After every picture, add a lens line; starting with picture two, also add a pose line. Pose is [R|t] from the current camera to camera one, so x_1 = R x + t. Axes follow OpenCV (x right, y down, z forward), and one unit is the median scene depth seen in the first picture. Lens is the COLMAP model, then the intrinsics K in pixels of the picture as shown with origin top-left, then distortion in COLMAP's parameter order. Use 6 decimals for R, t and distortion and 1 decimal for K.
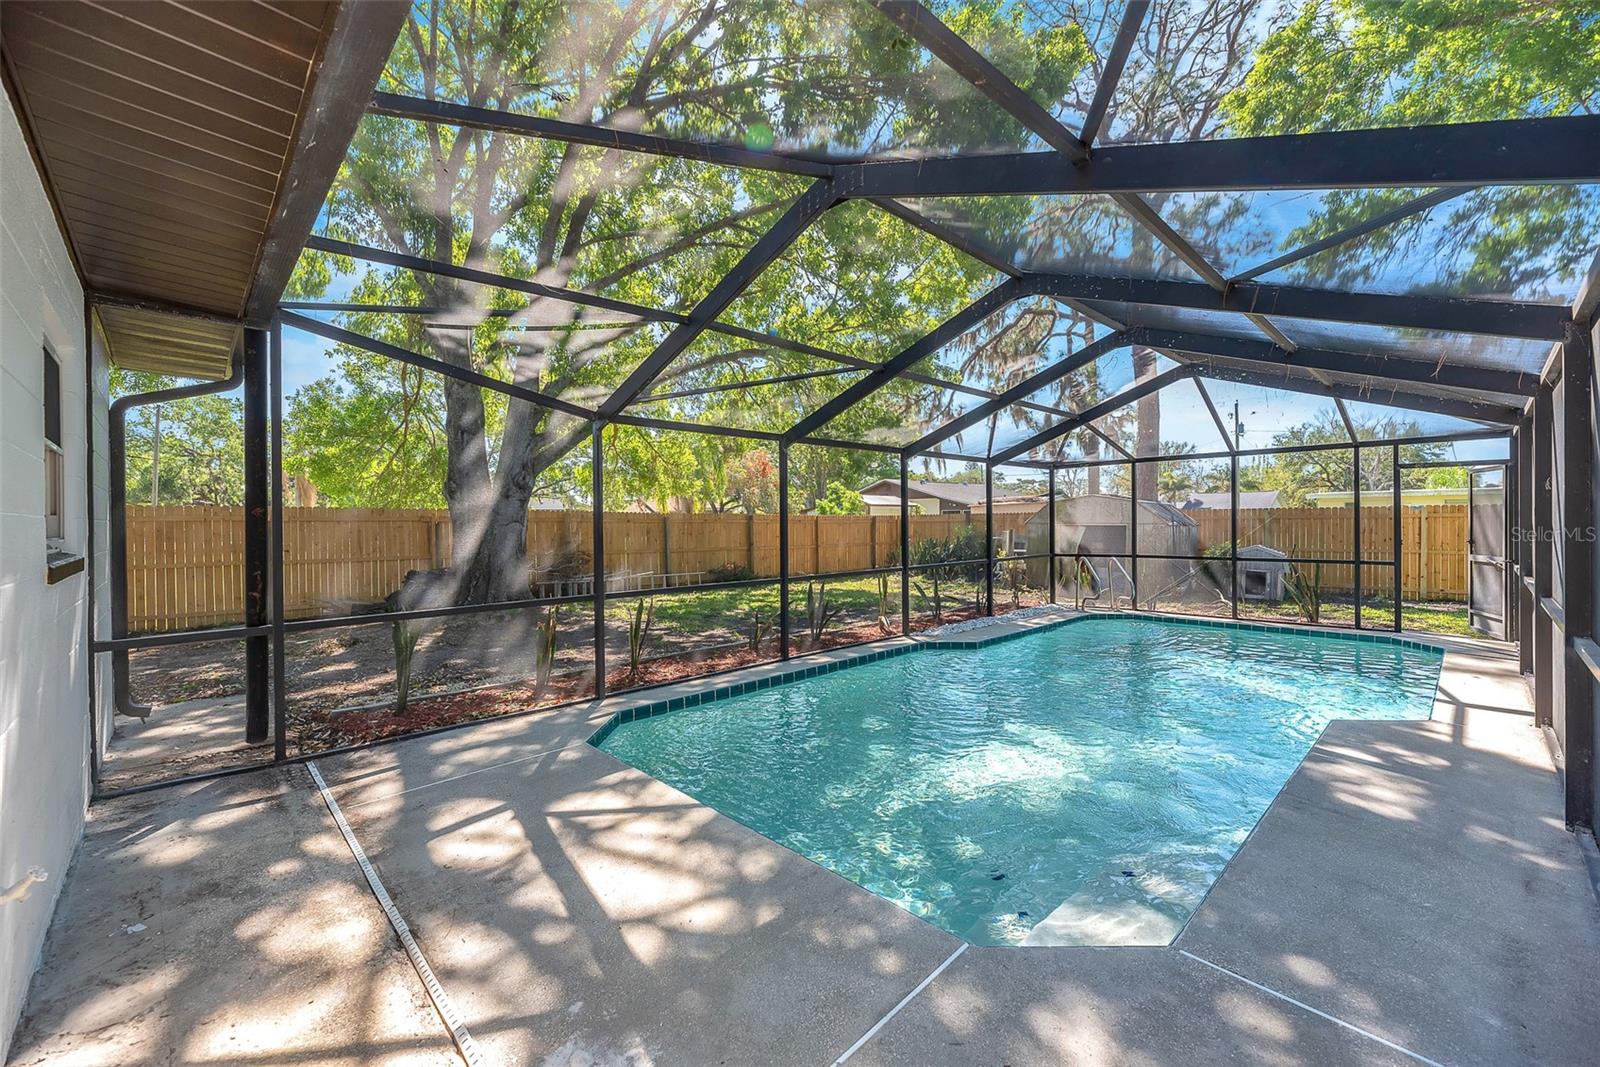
lens RADIAL K [[661.8, 0, 800.0], [0, 661.8, 533.5], [0, 0, 1]] dist [-0.001138, -0.000128]
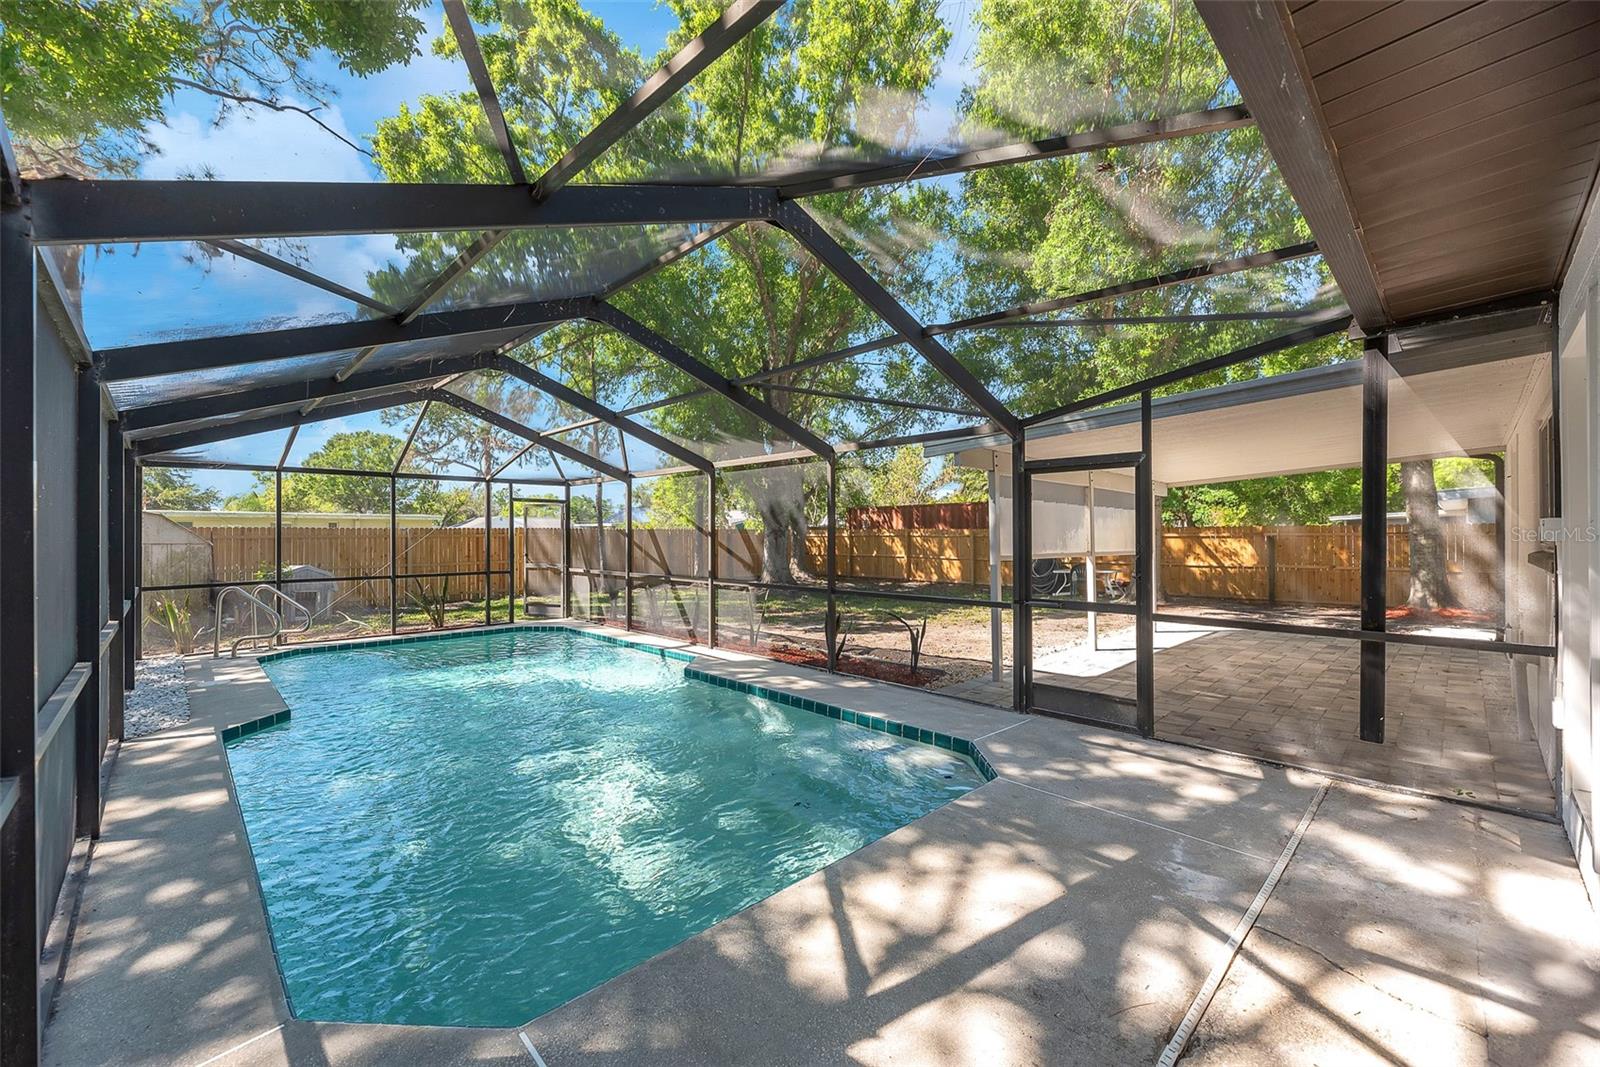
lens RADIAL K [[645.3, 0, 800.0], [0, 645.3, 533.5], [0, 0, 1]] dist [0.001082, 0.000101]
pose [[-0.013303, 0.009313, 0.999868, -1.039948], [0.024746, 0.999653, -0.008982, -0.013428], [-0.999605, 0.024623, -0.013529, 1.095642]]
